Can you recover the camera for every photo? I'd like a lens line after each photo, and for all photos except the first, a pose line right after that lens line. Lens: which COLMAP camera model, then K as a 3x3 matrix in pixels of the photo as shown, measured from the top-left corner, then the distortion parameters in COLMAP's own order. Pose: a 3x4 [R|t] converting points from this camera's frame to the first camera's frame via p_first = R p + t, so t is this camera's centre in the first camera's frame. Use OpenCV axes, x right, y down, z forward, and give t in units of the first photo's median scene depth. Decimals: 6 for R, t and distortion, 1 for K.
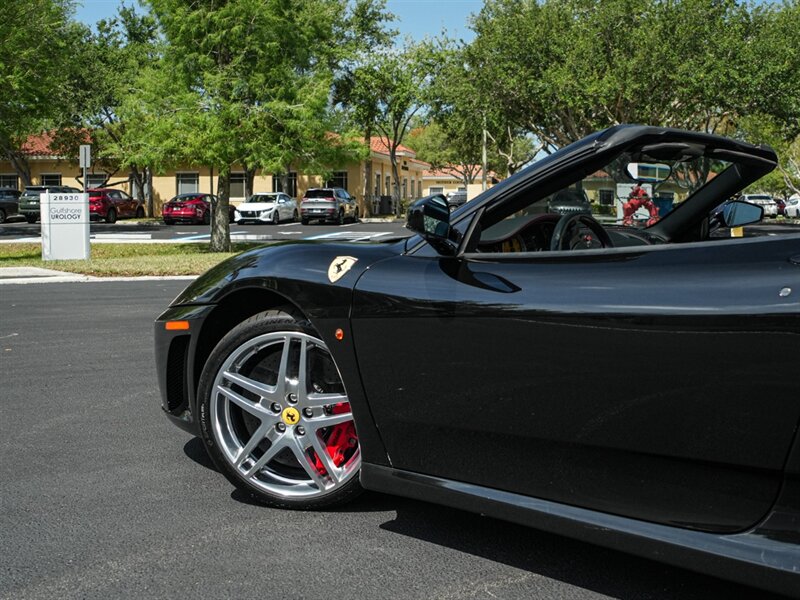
lens RADIAL K [[904.0, 0, 439.5], [0, 904.0, 244.5], [0, 0, 1]] dist [-0.023406, -0.019978]
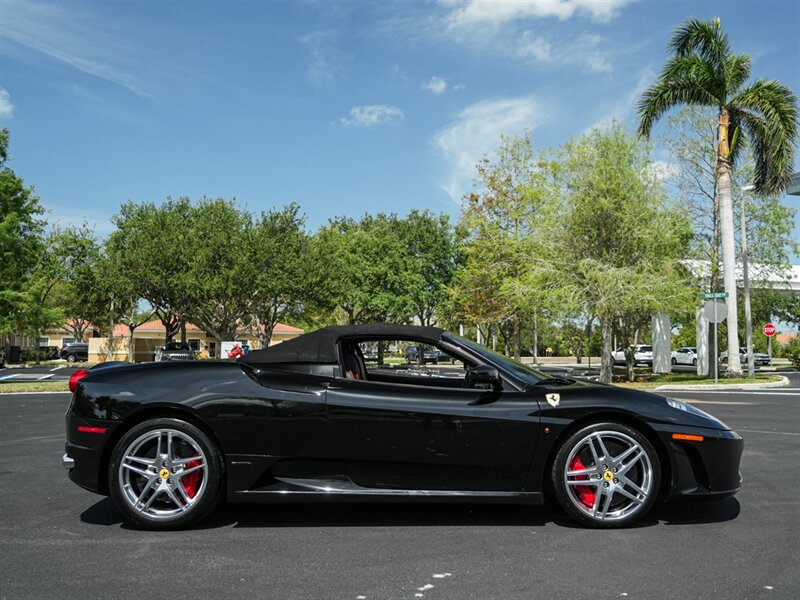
lens RADIAL K [[812.8, 0, 429.3], [0, 812.8, 269.9], [0, 0, 1]] dist [-0.006879, 0.000476]
pose [[0.889527, 0.052088, 0.453904, -0.087160], [0.014872, 0.989652, -0.142713, 0.011836], [-0.456641, 0.133698, 0.879548, -0.304725]]
